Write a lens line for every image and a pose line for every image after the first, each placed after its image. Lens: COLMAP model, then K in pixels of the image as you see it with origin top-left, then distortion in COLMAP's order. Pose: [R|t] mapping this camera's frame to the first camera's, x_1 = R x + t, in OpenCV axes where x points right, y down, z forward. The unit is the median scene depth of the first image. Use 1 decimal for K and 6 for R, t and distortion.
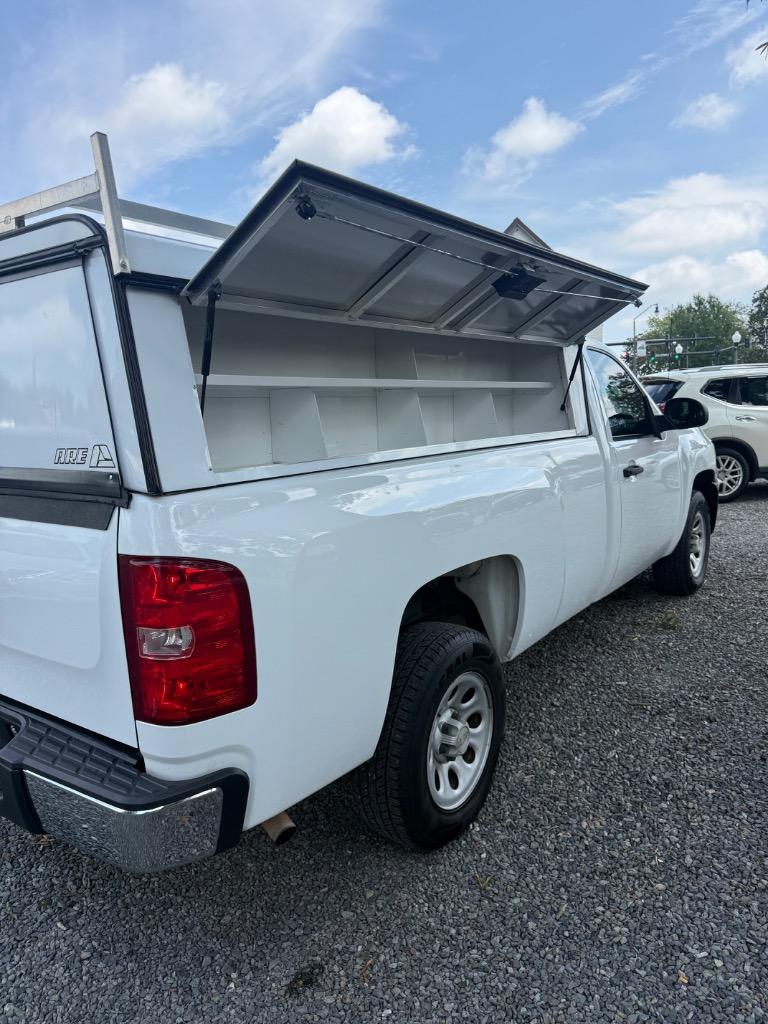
lens RADIAL K [[735.1, 0, 384.0], [0, 735.1, 512.0], [0, 0, 1]] dist [0.008541, 0.007011]
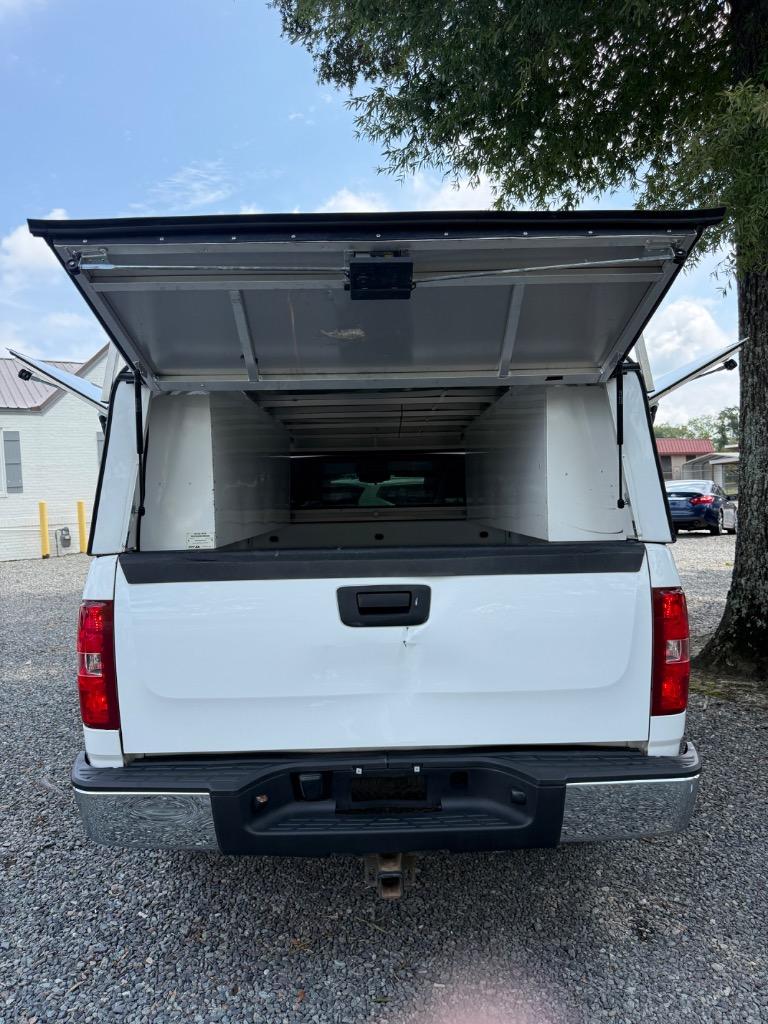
lens RADIAL K [[727.7, 0, 378.4], [0, 727.7, 513.3], [0, 0, 1]] dist [0.031012, -0.046530]
pose [[0.797505, 0.008551, 0.603252, -1.499416], [0.083534, 0.988704, -0.124447, 0.045102], [-0.597501, 0.149639, 0.787782, 0.203563]]
